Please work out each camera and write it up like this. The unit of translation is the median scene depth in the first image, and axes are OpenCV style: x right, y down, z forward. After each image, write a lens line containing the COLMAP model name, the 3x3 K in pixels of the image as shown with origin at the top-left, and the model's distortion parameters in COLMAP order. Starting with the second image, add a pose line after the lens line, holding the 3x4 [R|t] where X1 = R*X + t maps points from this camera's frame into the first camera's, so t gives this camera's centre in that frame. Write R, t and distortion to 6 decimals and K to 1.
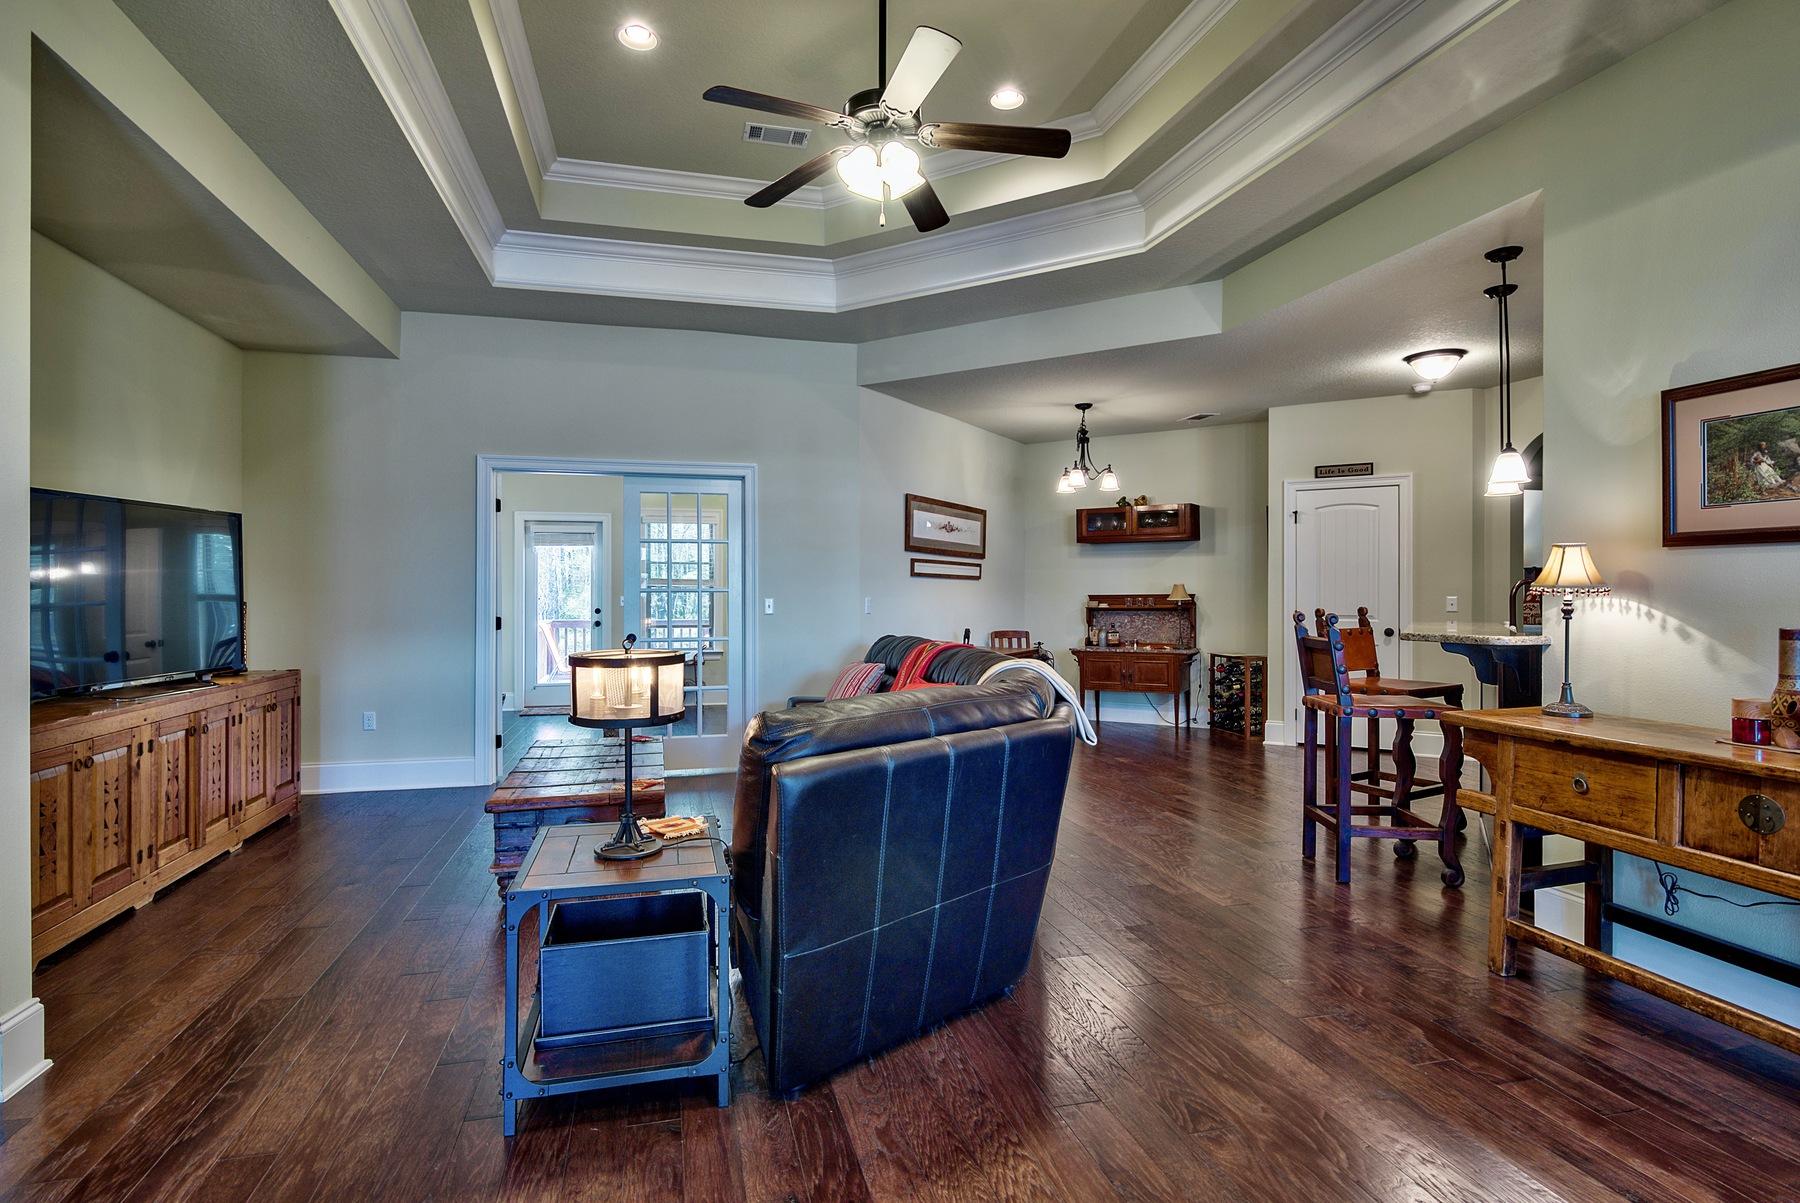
lens RADIAL K [[881.5, 0, 876.1], [0, 881.5, 591.8], [0, 0, 1]] dist [0.000732, -0.000027]
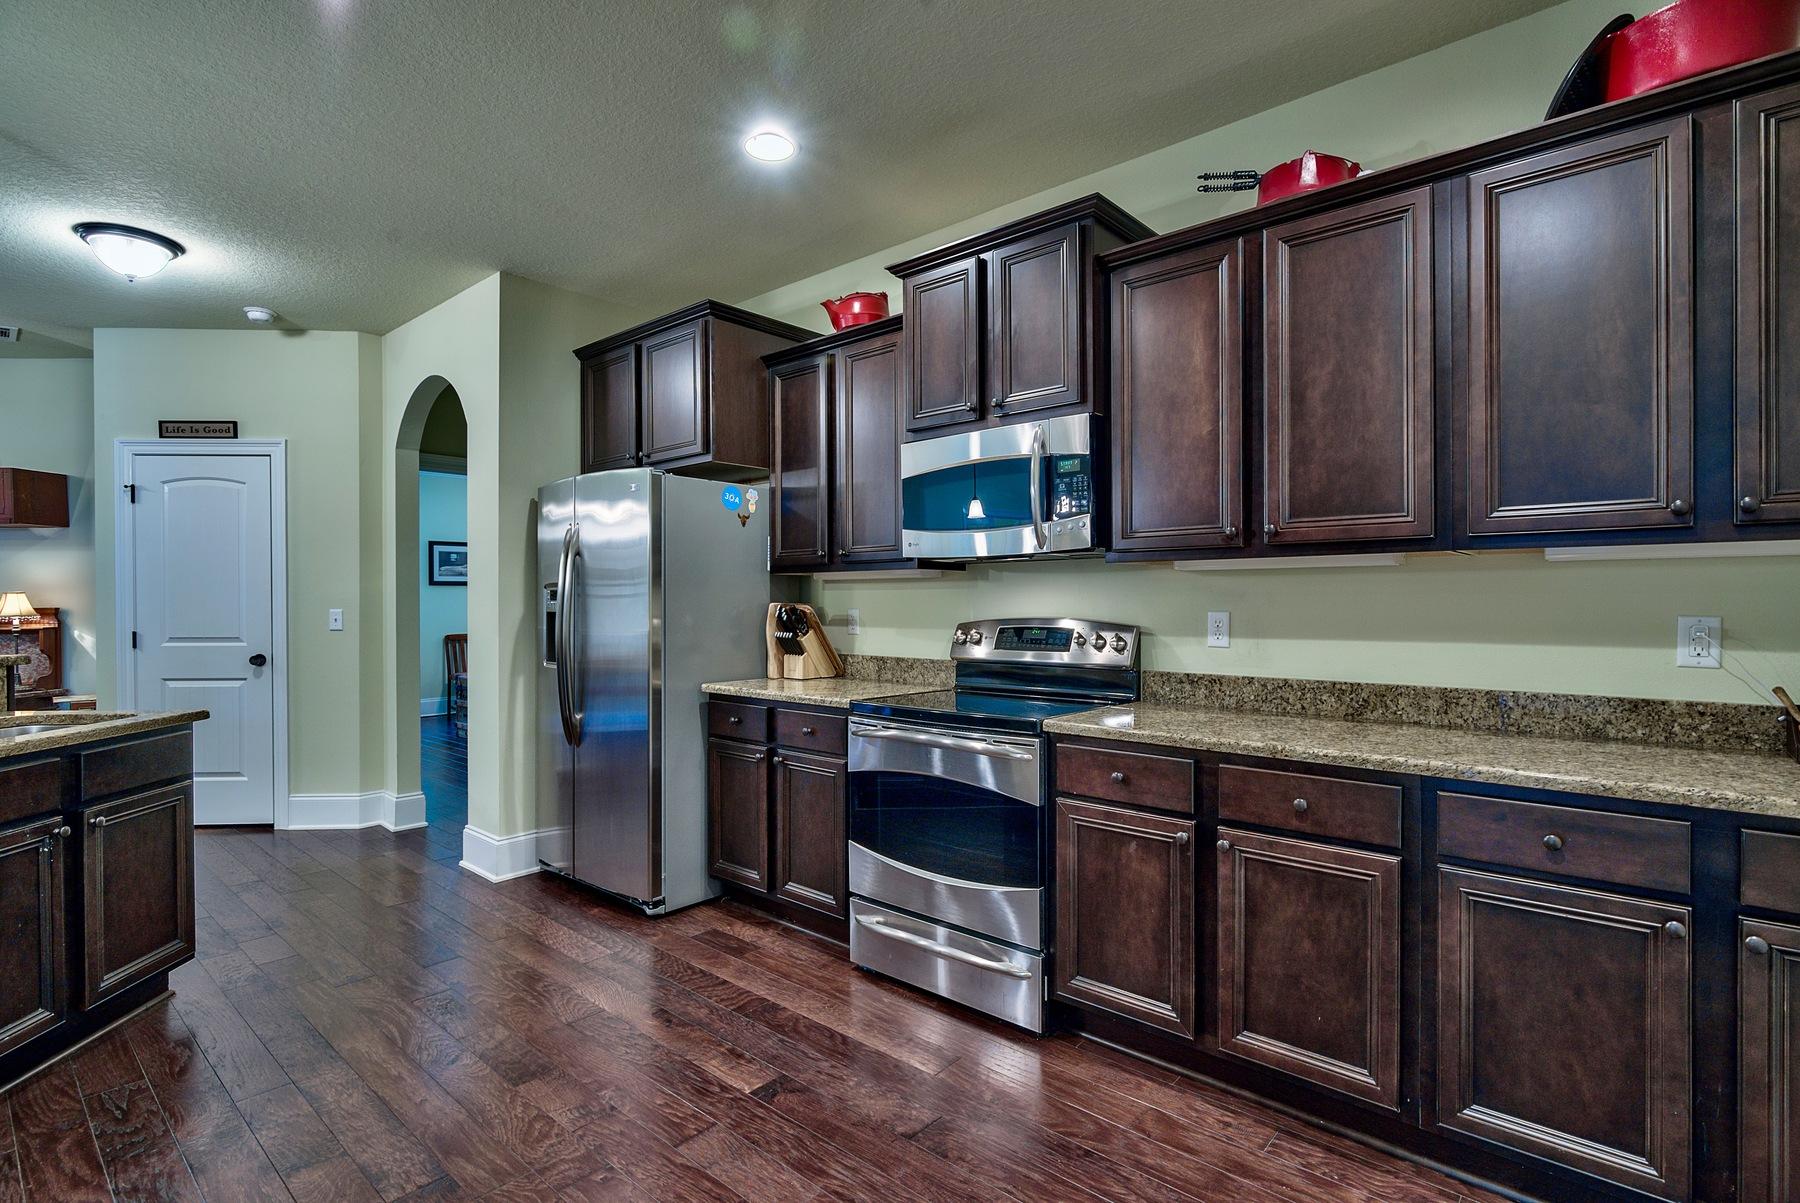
lens RADIAL K [[871.6, 0, 865.4], [0, 871.6, 601.3], [0, 0, 1]] dist [0.002085, 0.000450]
pose [[0.834961, -0.004345, 0.550292, 0.717501], [0.004544, 0.999989, 0.001001, -0.000290], [-0.550290, 0.001665, 0.834972, 0.165041]]
